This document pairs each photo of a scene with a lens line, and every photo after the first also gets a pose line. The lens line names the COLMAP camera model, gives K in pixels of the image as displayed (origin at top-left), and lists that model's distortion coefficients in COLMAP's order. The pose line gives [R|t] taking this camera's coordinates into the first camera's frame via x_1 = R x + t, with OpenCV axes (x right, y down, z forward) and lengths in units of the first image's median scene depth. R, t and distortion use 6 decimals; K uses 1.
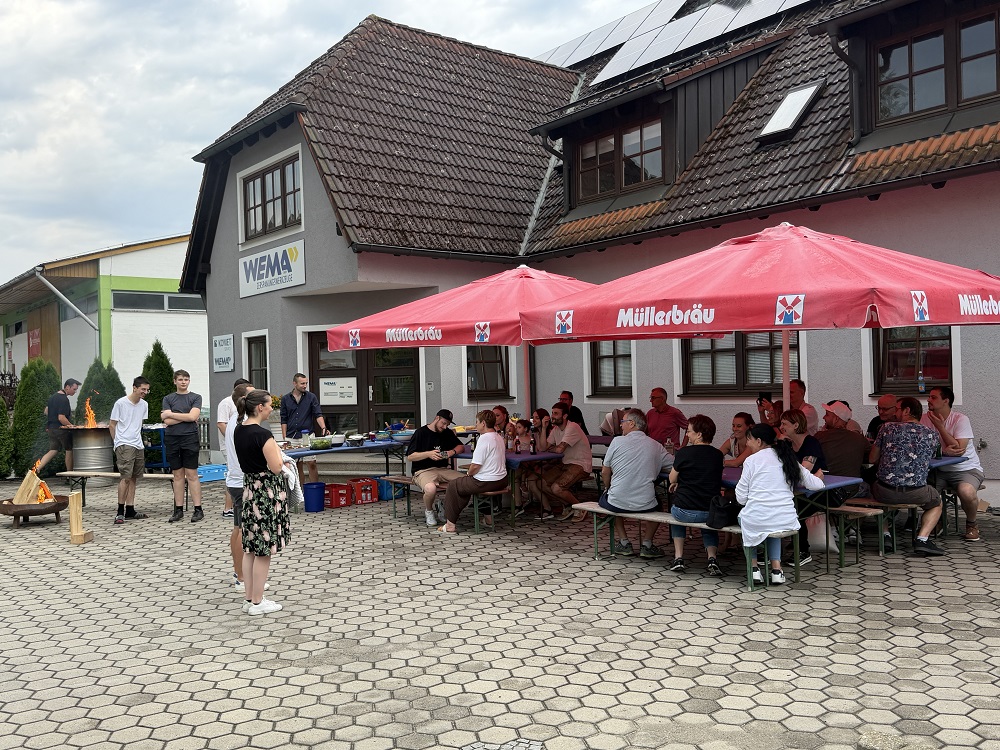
lens RADIAL K [[919.4, 0, 500.8], [0, 919.4, 381.1], [0, 0, 1]] dist [-0.013636, 0.000000]
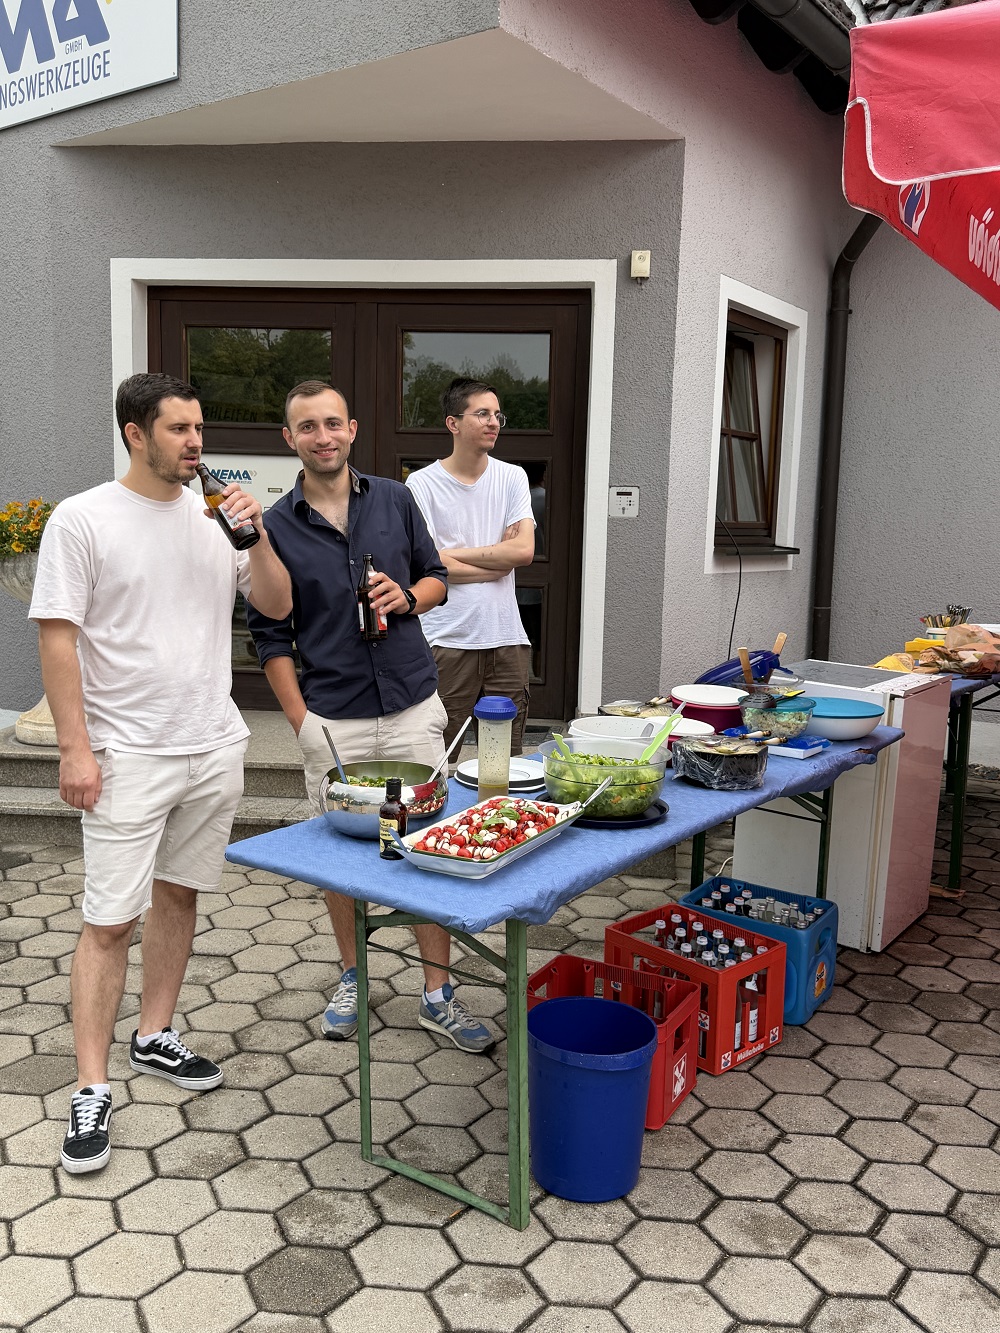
lens RADIAL K [[1225.6, 0, 502.8], [0, 1225.6, 672.2], [0, 0, 1]] dist [-0.013636, 0.000000]
pose [[0.962171, 0.019204, 0.271770, -0.205869], [-0.052507, 0.991883, 0.115807, 0.015745], [-0.267340, -0.125696, 0.955369, 0.594835]]
